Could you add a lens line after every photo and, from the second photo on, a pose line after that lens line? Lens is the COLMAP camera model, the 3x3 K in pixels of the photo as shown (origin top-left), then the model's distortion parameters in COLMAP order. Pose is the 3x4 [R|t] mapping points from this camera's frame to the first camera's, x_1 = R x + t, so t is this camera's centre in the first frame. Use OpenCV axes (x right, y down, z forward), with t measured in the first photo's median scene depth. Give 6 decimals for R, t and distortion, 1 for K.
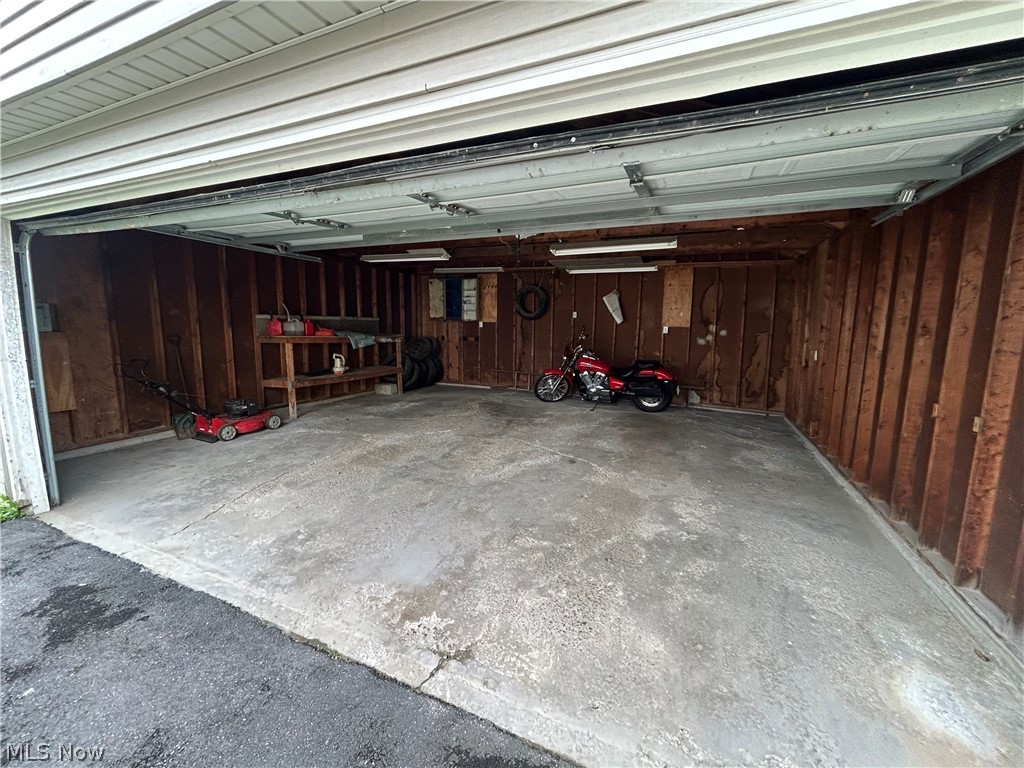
lens RADIAL K [[416.2, 0, 508.1], [0, 416.2, 384.0], [0, 0, 1]] dist [-0.000087, 0.000757]
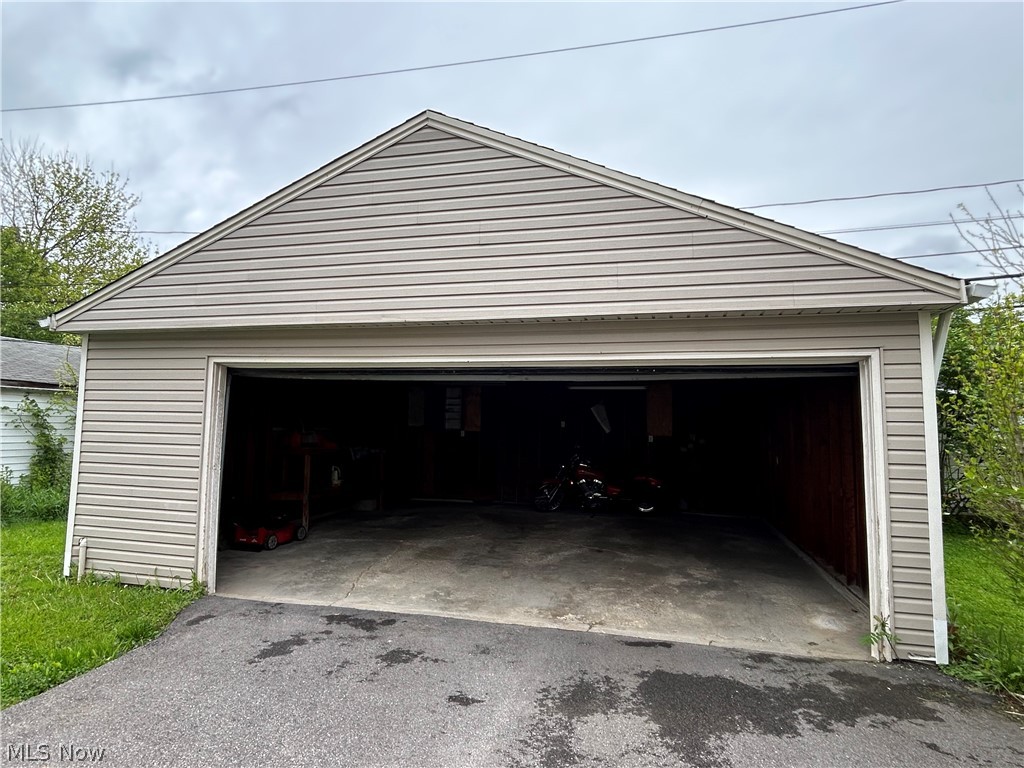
lens RADIAL K [[583.2, 0, 515.2], [0, 583.2, 384.3], [0, 0, 1]] dist [0.008575, 0.000390]
pose [[0.983747, 0.011548, 0.179186, -0.586207], [0.027207, 0.976820, -0.212325, 0.102044], [-0.177484, 0.213750, 0.960630, -1.002733]]
